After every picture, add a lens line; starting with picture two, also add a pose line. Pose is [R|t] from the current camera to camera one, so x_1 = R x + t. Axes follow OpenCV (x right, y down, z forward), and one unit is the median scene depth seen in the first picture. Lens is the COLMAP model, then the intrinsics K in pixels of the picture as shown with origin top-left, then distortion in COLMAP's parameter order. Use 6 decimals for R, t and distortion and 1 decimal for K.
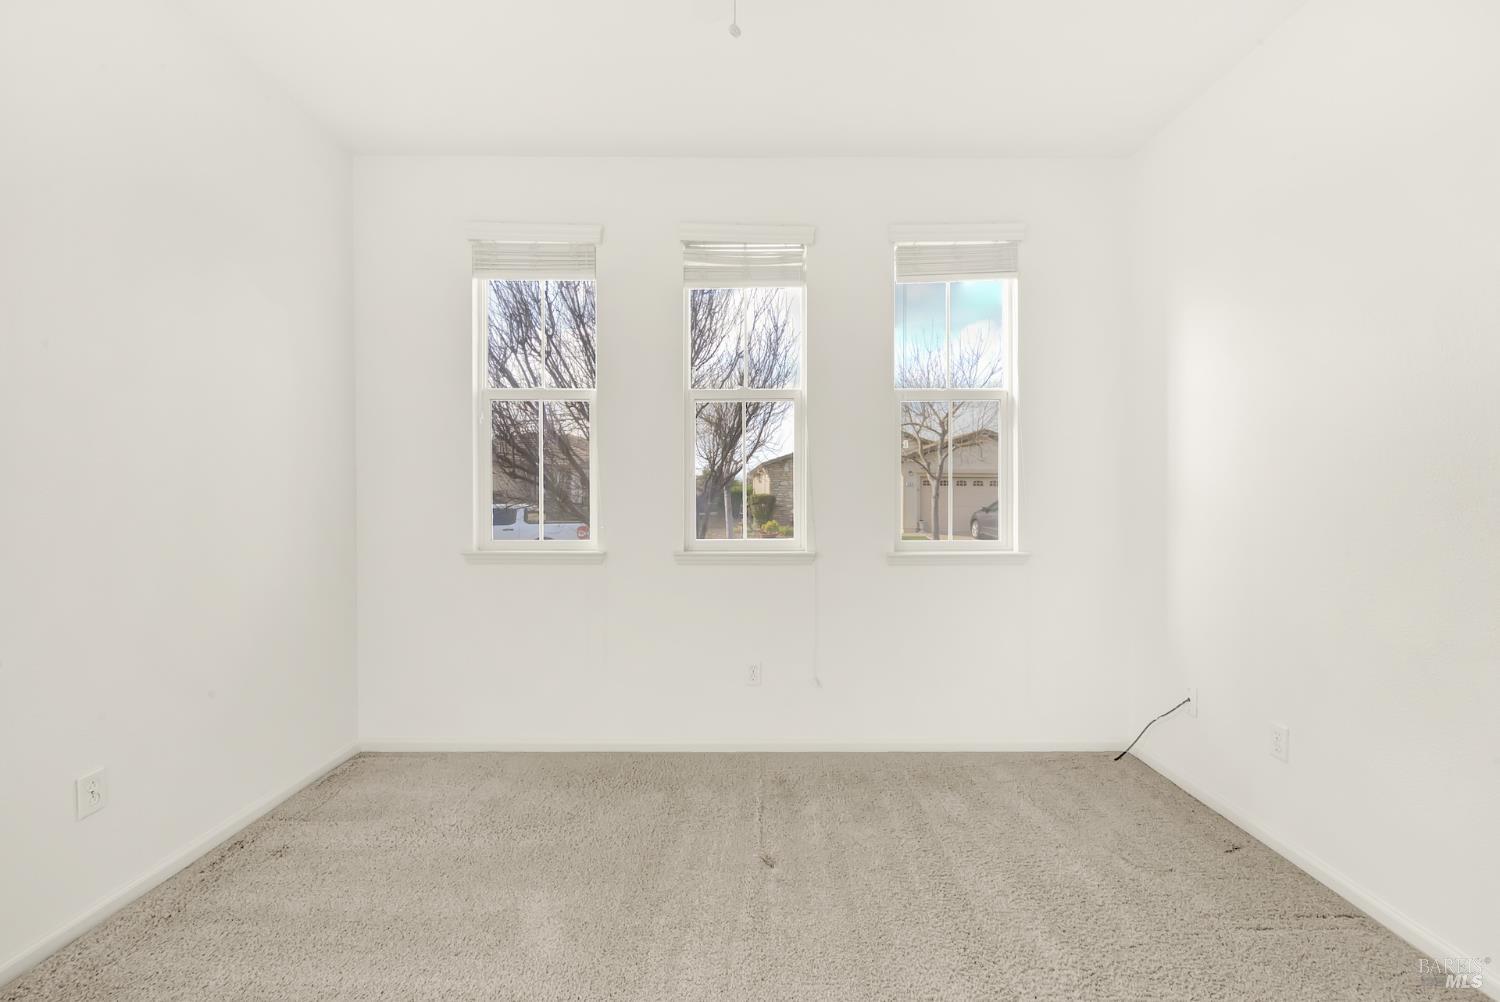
lens RADIAL K [[609.9, 0, 753.7], [0, 609.9, 491.8], [0, 0, 1]] dist [0.002518, -0.002322]
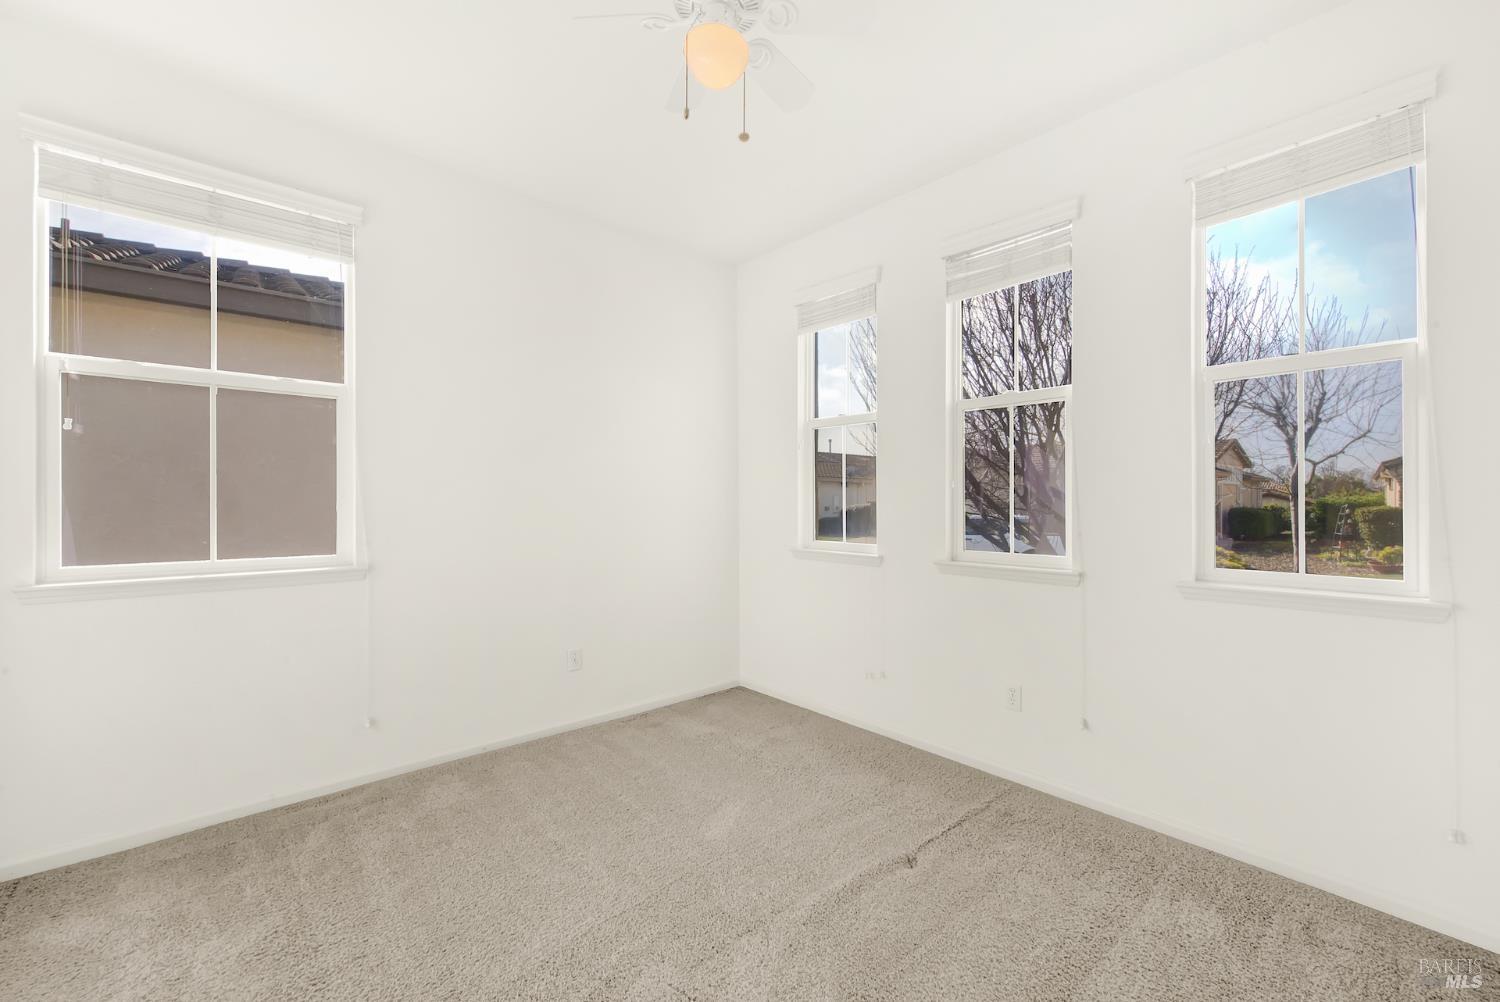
lens RADIAL K [[609.9, 0, 759.1], [0, 609.9, 499.8], [0, 0, 1]] dist [0.002518, -0.002322]
pose [[0.673804, 0.000741, -0.738909, 0.429268], [-0.003787, 0.999990, -0.002451, -0.001081], [0.738900, 0.004450, 0.673800, 0.080971]]
